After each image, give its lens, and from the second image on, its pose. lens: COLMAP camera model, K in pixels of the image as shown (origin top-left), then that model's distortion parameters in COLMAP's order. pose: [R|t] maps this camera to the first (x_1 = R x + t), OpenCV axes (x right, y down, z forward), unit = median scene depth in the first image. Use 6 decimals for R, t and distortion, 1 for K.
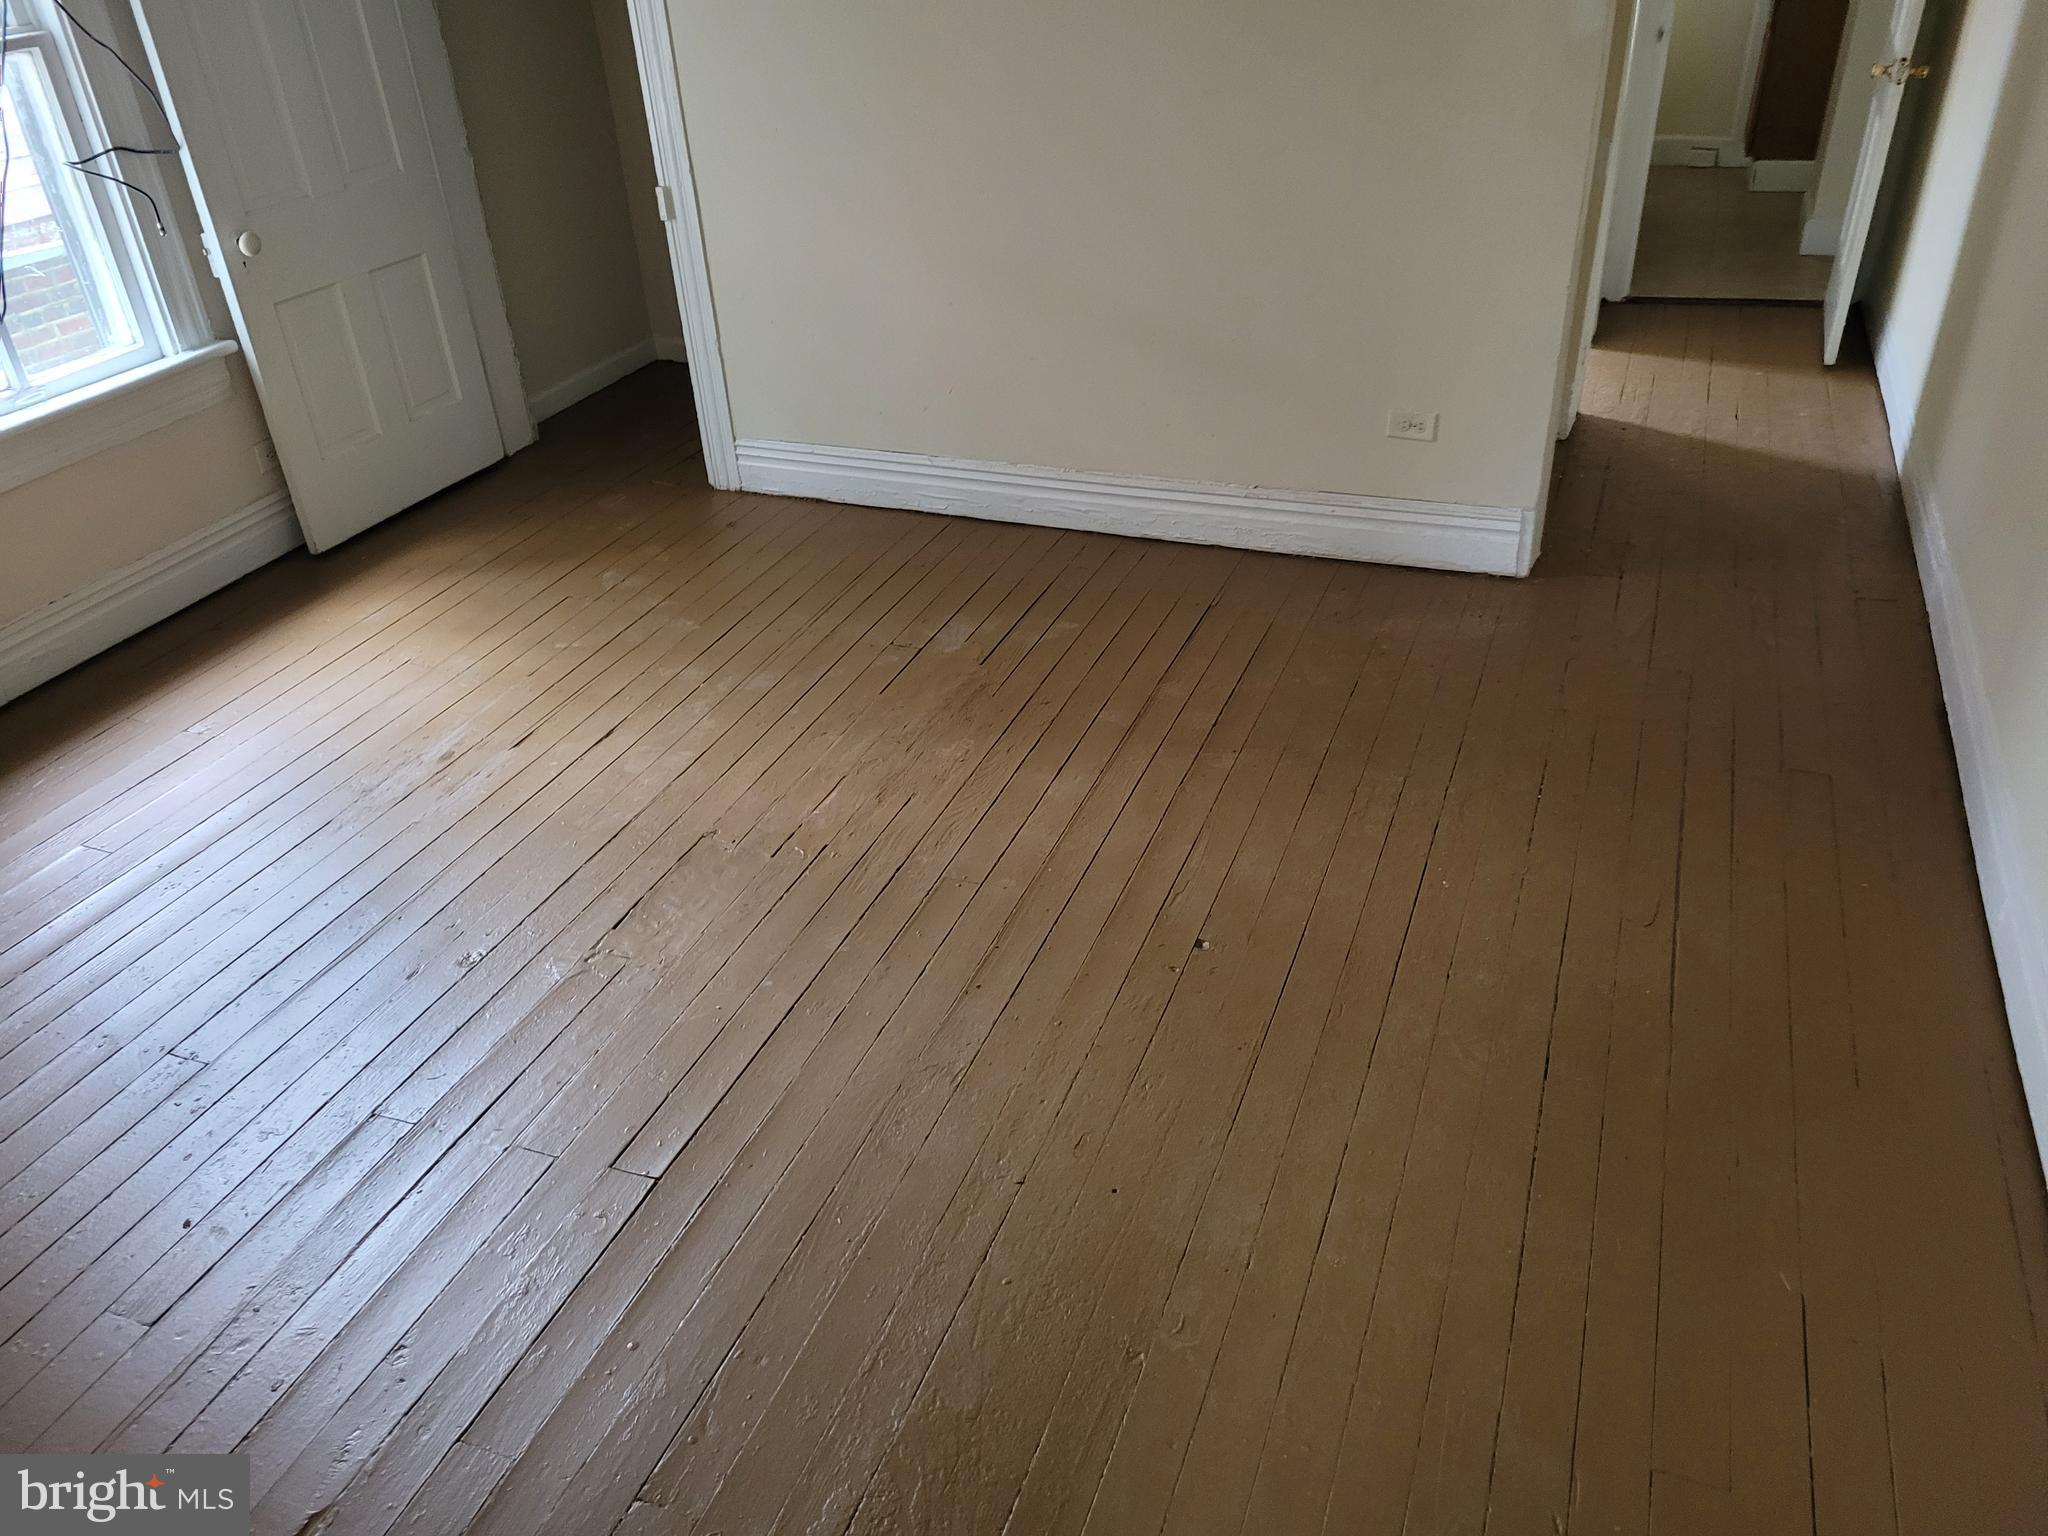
lens RADIAL K [[1547.3, 0, 1028.7], [0, 1547.3, 770.1], [0, 0, 1]] dist [0.029102, -0.009128]
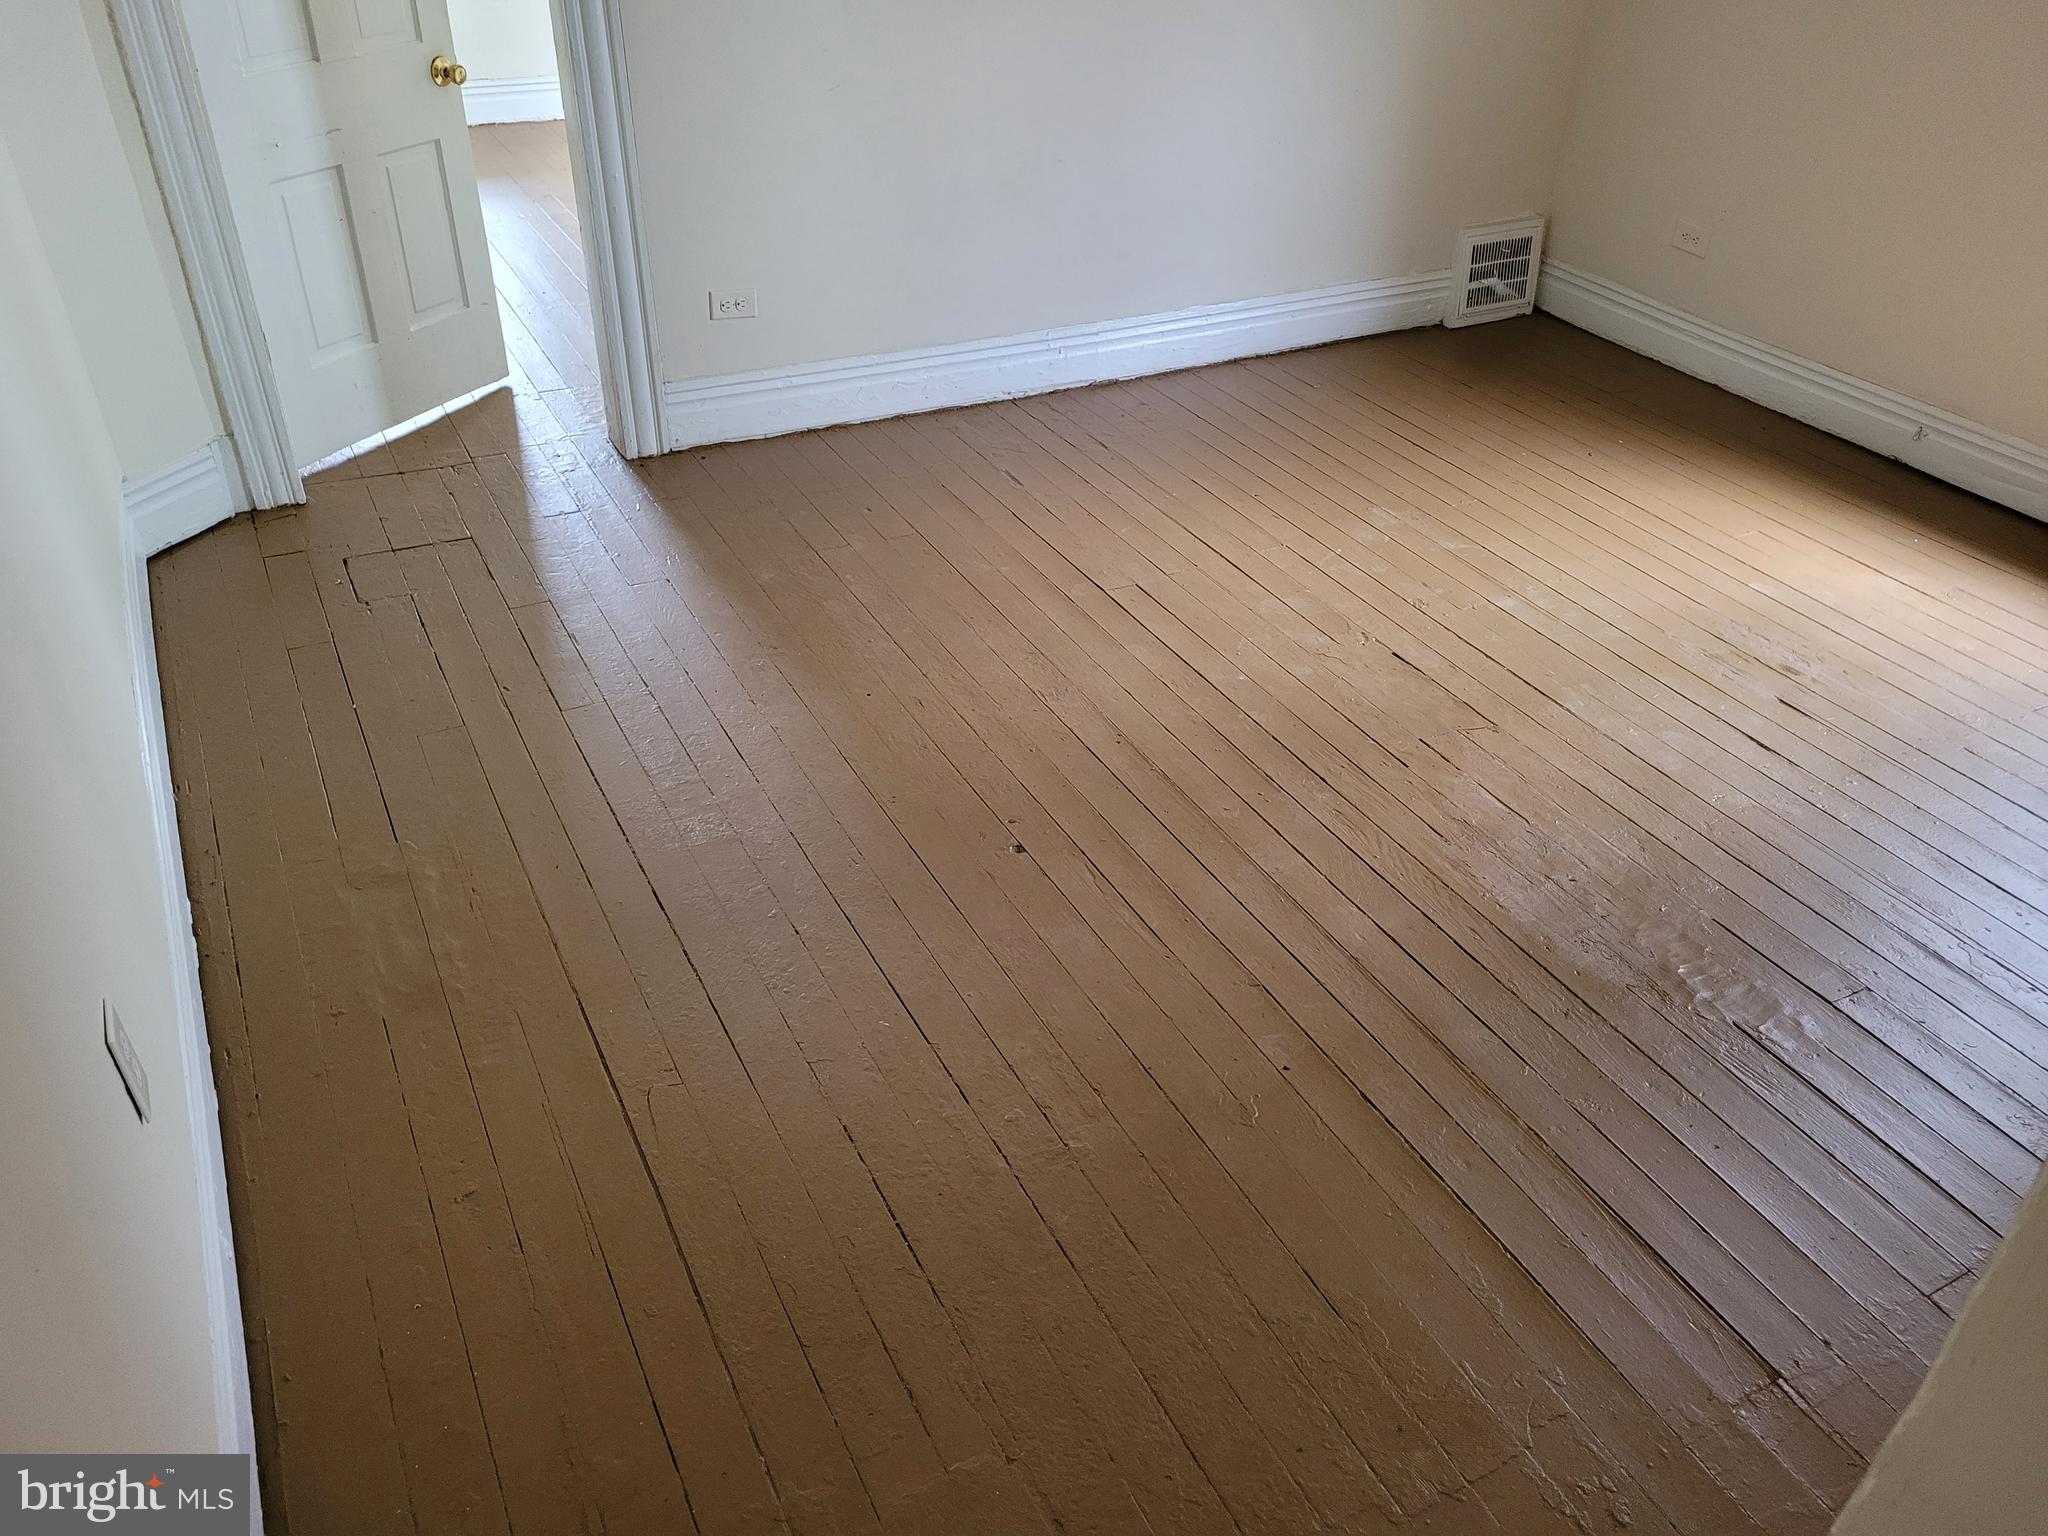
lens RADIAL K [[1547.3, 0, 1023.5], [0, 1547.3, 769.2], [0, 0, 1]] dist [0.029102, -0.009128]
pose [[-0.666270, 0.441015, -0.601323, 0.578580], [-0.387911, 0.483714, 0.784567, -0.584404], [0.636875, 0.755994, -0.151209, 0.951240]]
